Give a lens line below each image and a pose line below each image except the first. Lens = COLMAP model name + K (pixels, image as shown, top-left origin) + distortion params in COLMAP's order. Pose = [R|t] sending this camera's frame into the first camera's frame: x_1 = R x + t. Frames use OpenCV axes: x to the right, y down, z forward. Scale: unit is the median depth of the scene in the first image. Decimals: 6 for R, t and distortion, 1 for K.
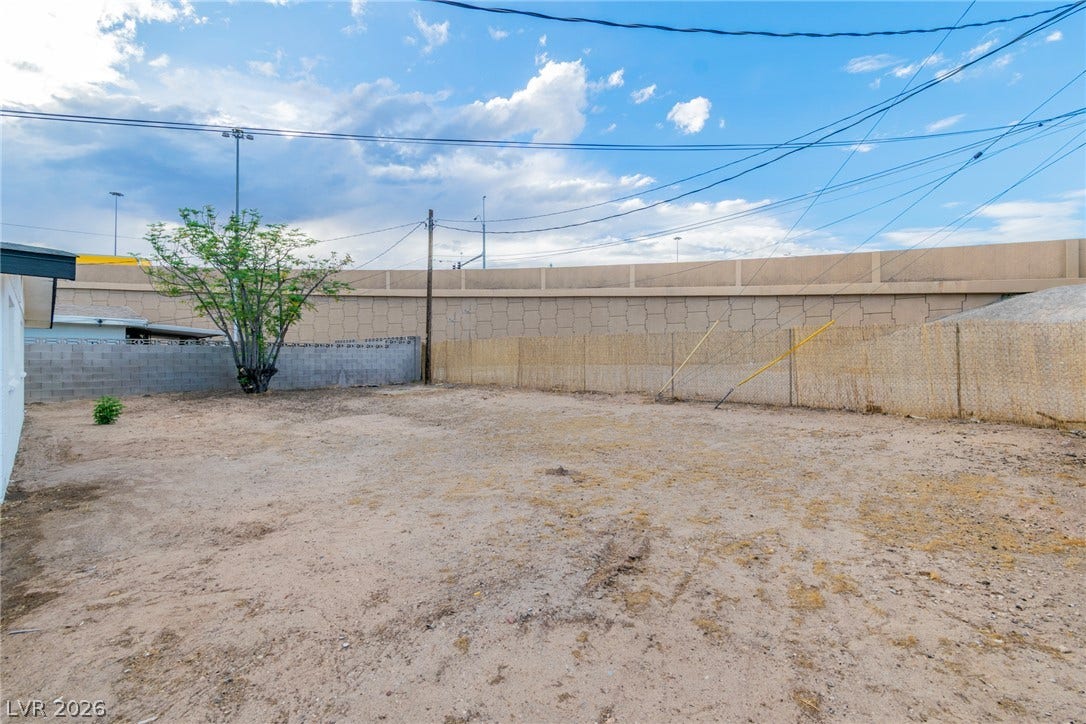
lens RADIAL K [[485.9, 0, 547.5], [0, 485.9, 358.7], [0, 0, 1]] dist [0.002637, -0.000964]
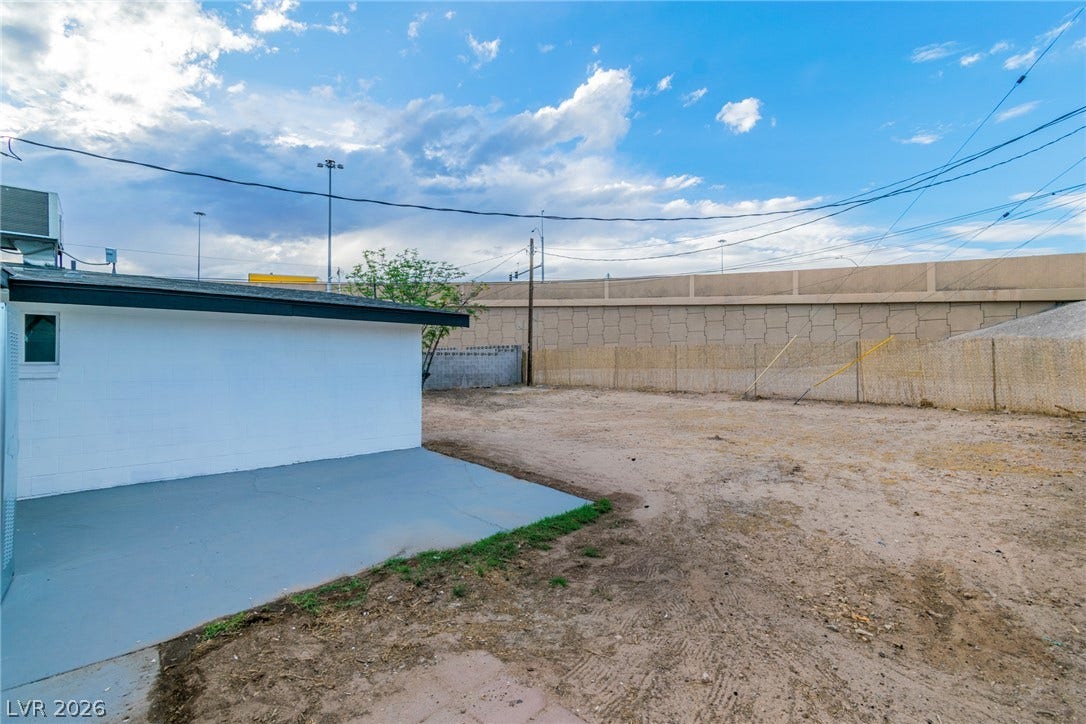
lens RADIAL K [[485.9, 0, 547.5], [0, 485.9, 358.7], [0, 0, 1]] dist [0.002637, -0.000964]
pose [[0.996955, -0.003693, -0.077895, -0.109483], [0.003191, 0.999973, -0.006564, -0.005670], [0.077917, 0.006296, 0.996940, -0.173321]]
